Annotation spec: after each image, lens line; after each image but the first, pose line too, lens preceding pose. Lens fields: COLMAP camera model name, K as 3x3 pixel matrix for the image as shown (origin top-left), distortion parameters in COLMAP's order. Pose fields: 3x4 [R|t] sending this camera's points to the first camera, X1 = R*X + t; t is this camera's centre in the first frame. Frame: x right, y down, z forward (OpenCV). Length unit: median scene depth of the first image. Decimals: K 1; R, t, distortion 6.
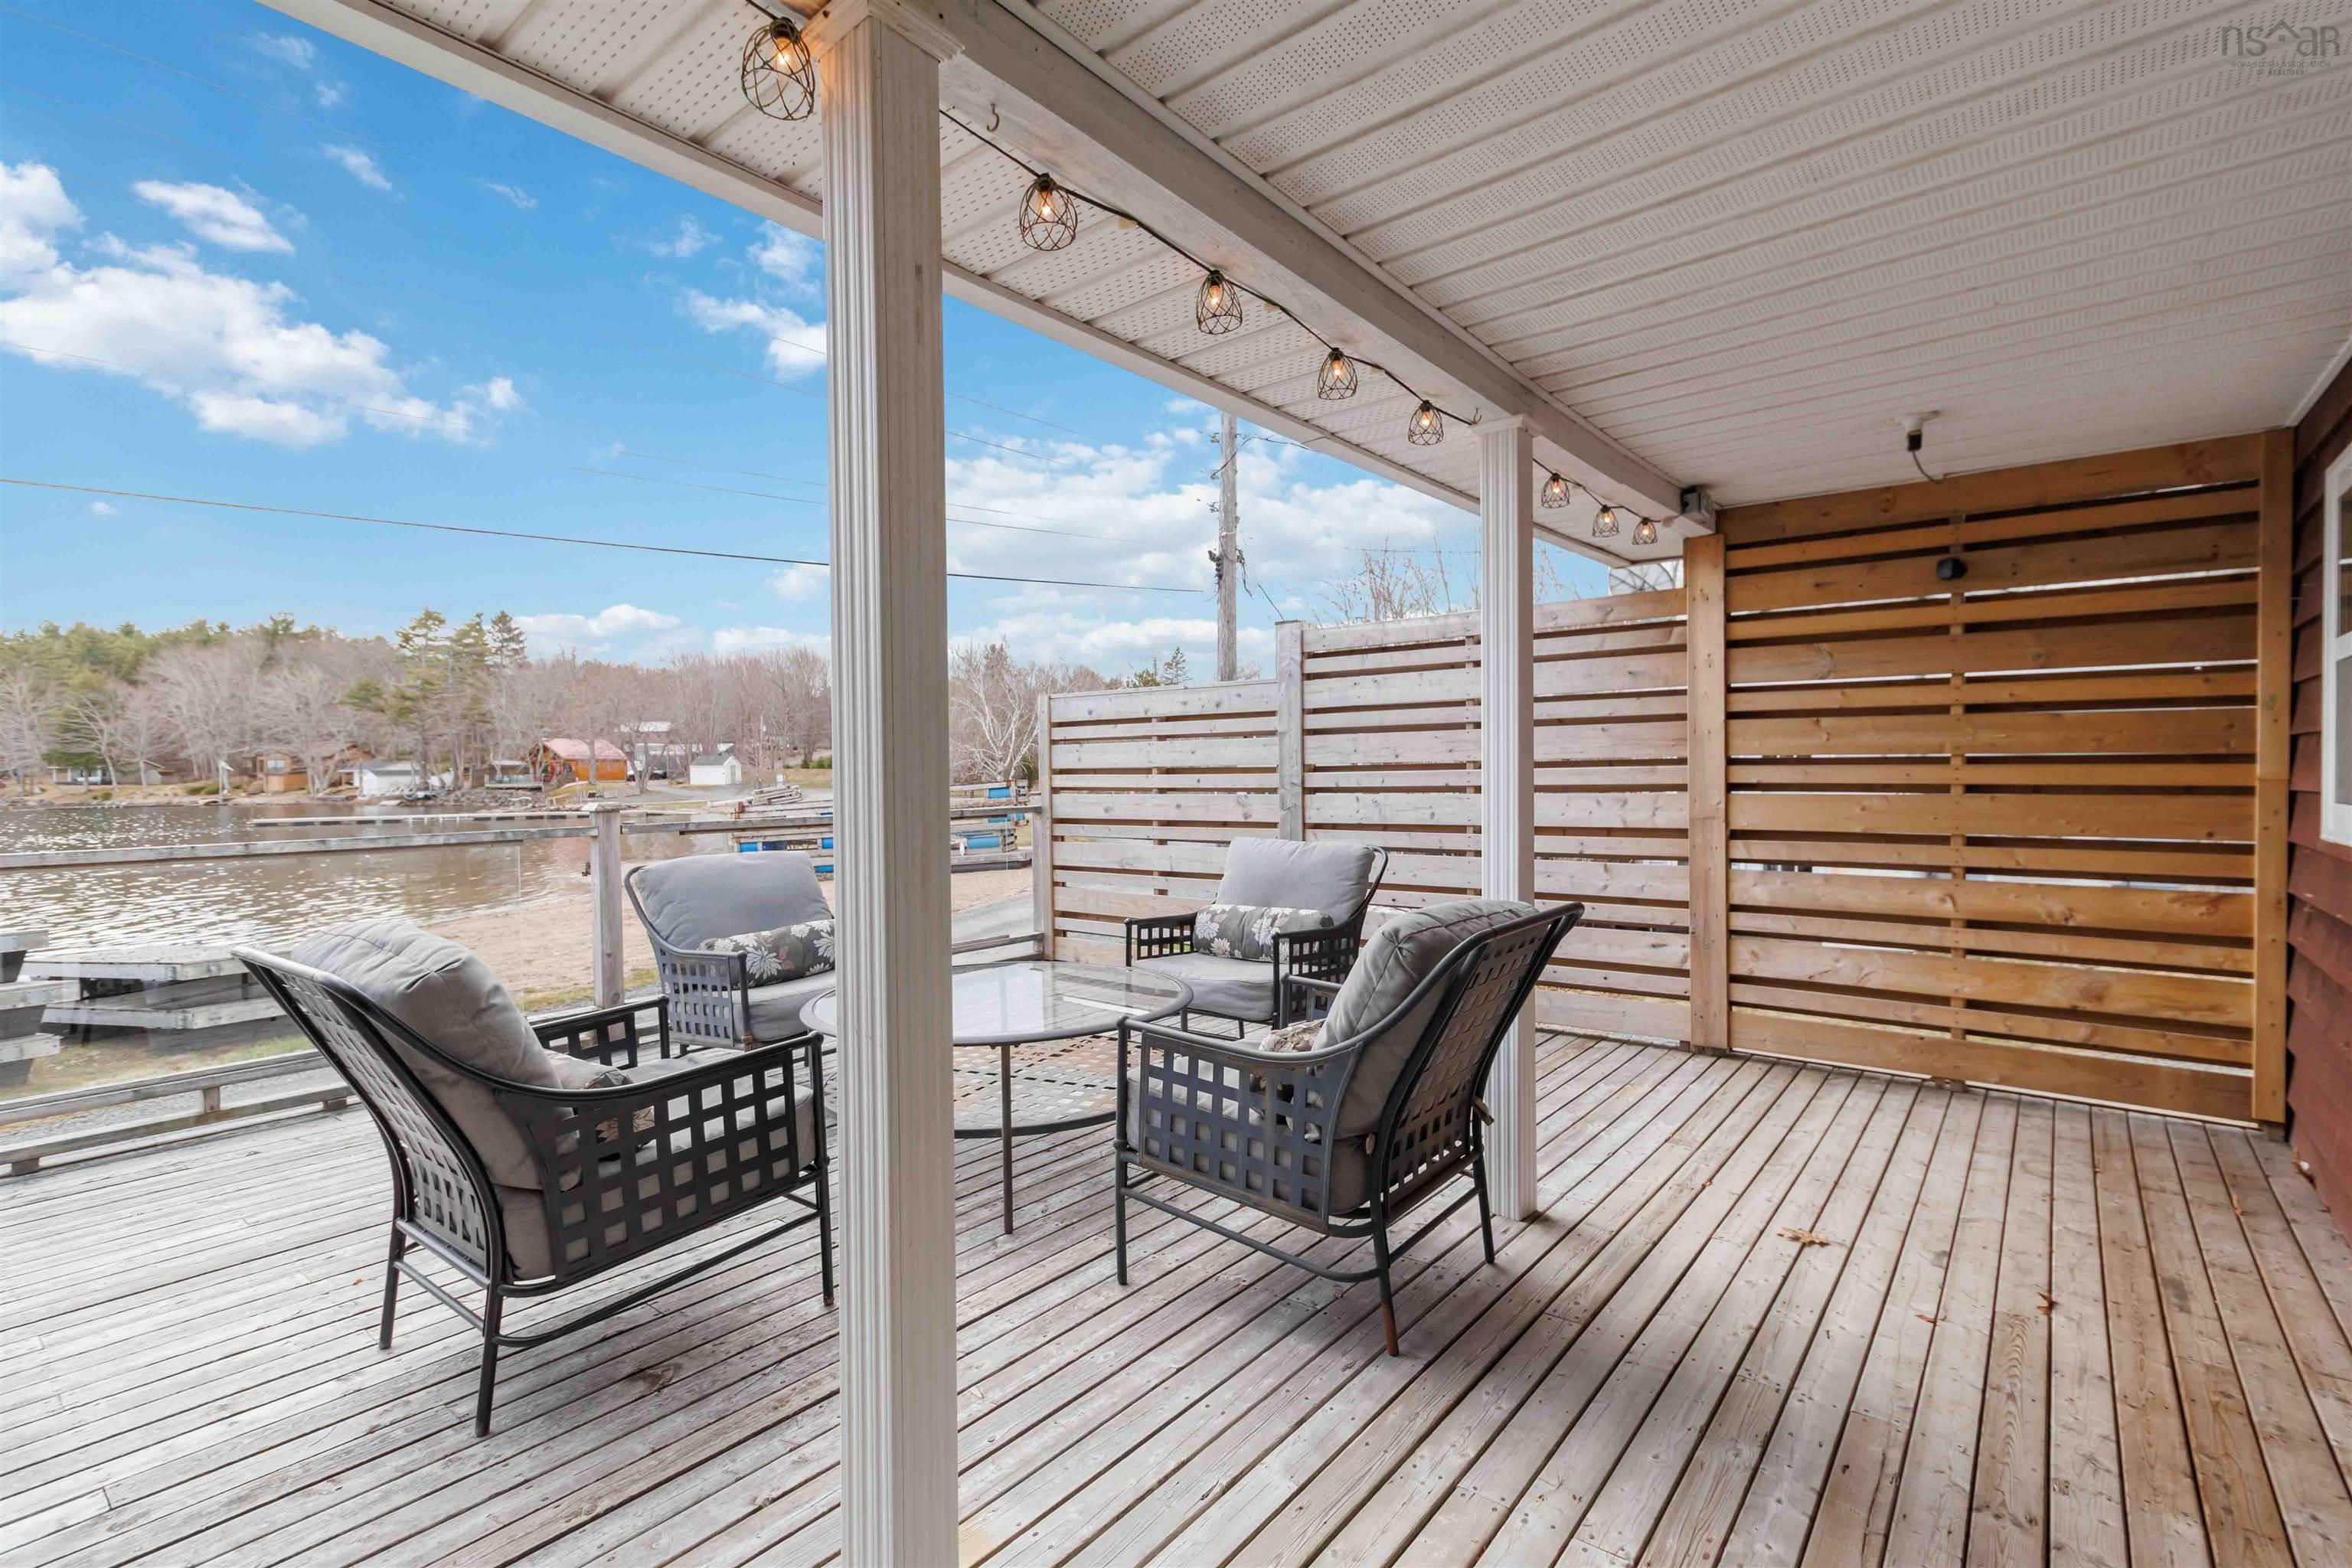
lens RADIAL K [[1060.3, 0, 1179.8], [0, 1060.3, 781.6], [0, 0, 1]] dist [0.004317, 0.000051]
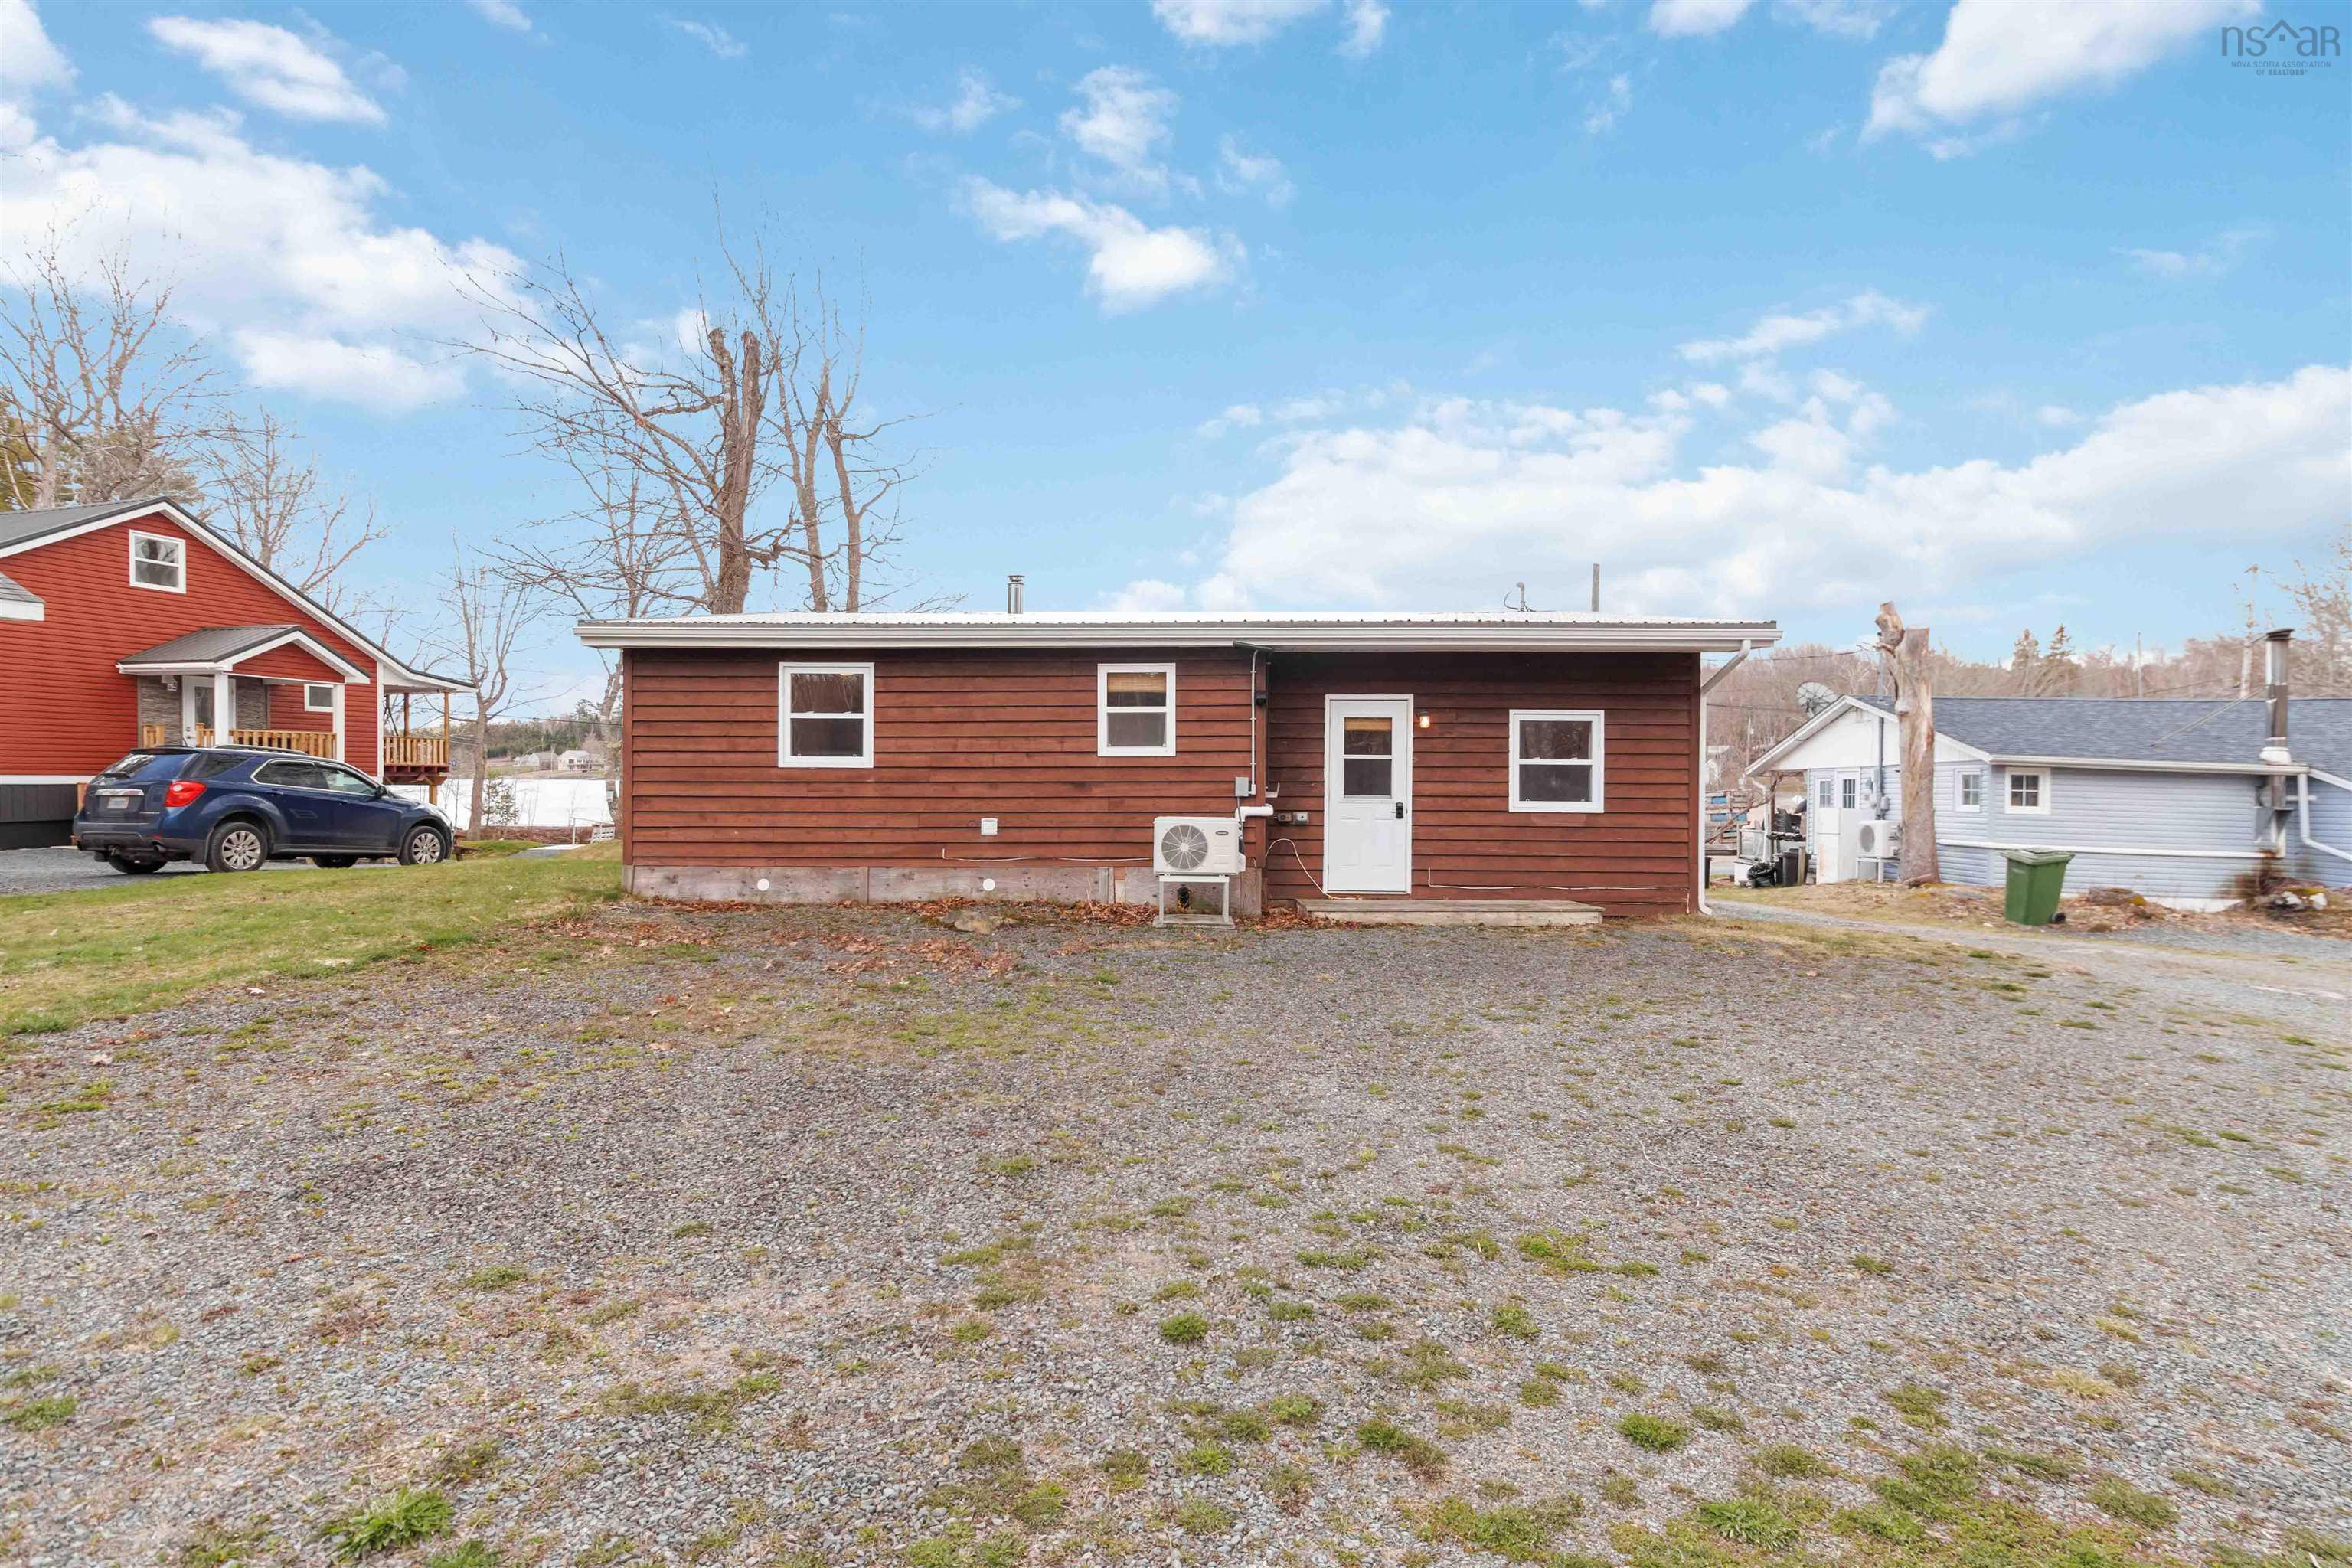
lens RADIAL K [[1060.3, 0, 1172.0], [0, 1060.3, 780.0], [0, 0, 1]] dist [0.004317, 0.000051]
pose [[0.999999, 0.000540, 0.001505, -0.335174], [-0.000538, 0.999999, -0.001232, -0.080178], [-0.001506, 0.001231, 0.999998, 0.325414]]
